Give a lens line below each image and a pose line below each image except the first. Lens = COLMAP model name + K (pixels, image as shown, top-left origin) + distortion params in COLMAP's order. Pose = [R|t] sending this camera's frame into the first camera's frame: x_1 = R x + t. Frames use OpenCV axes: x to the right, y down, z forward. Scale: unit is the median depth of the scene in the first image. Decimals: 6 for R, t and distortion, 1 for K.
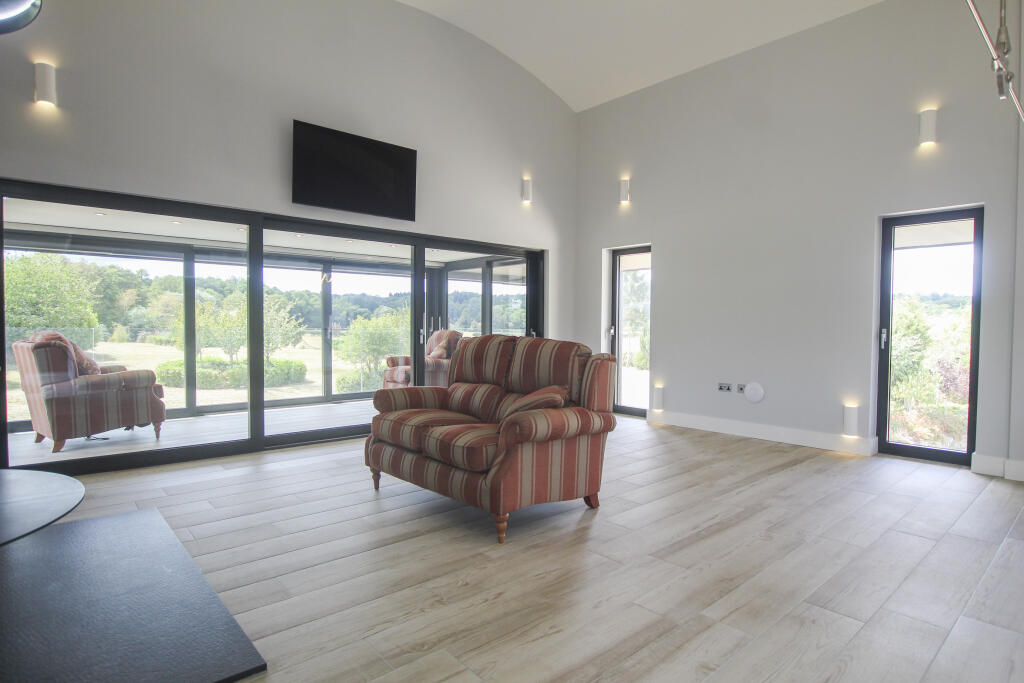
lens RADIAL K [[559.9, 0, 512.4], [0, 559.9, 342.1], [0, 0, 1]] dist [-0.002157, 0.000510]
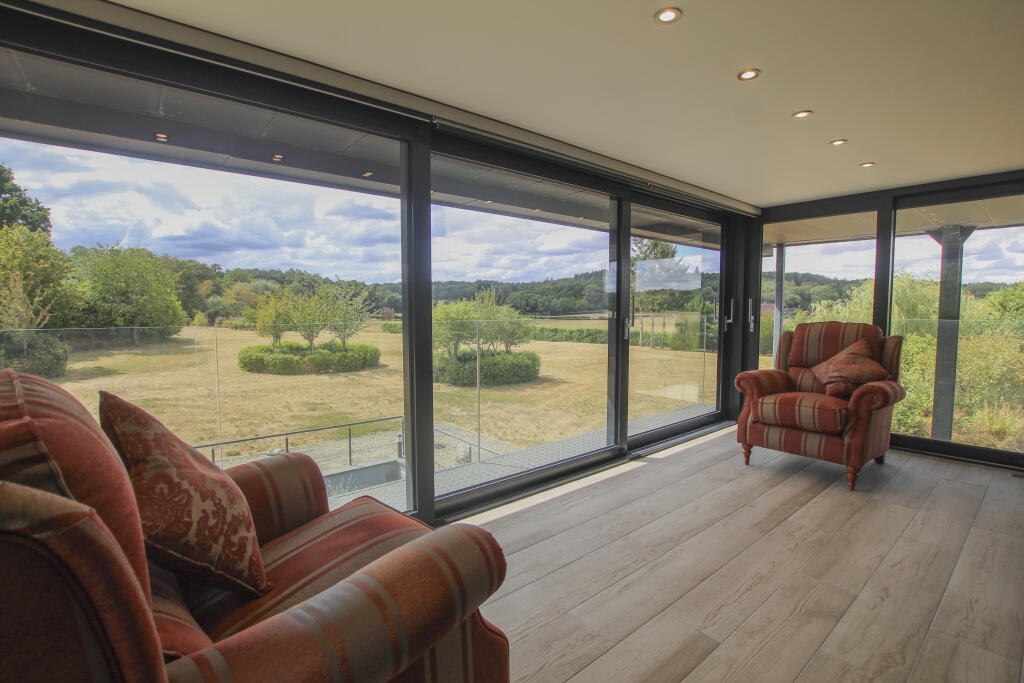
lens RADIAL K [[474.8, 0, 517.3], [0, 474.8, 341.4], [0, 0, 1]] dist [-0.019714, -0.000068]
pose [[0.999839, -0.006111, -0.016883, -0.150476], [0.006750, 0.999254, 0.038035, -0.007743], [0.016638, -0.038142, 0.999134, 0.195108]]
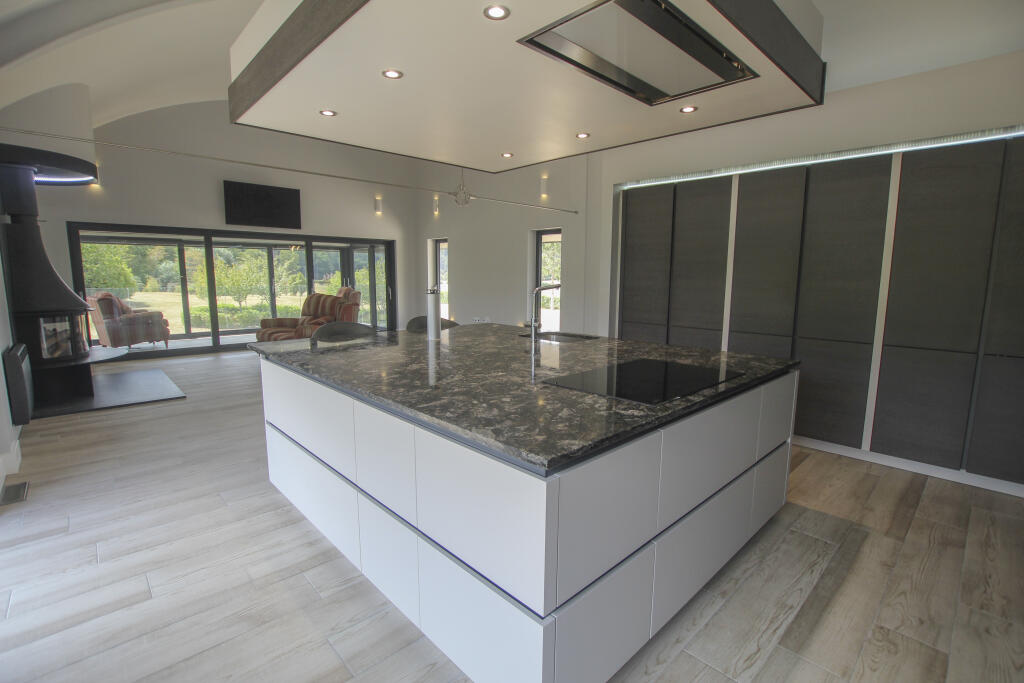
lens RADIAL K [[474.8, 0, 517.3], [0, 474.8, 341.4], [0, 0, 1]] dist [-0.019714, -0.000068]
pose [[0.999010, -0.008712, 0.043620, 0.115514], [0.003888, 0.993981, 0.109479, -0.004449], [-0.044311, -0.109201, 0.993032, -0.150876]]
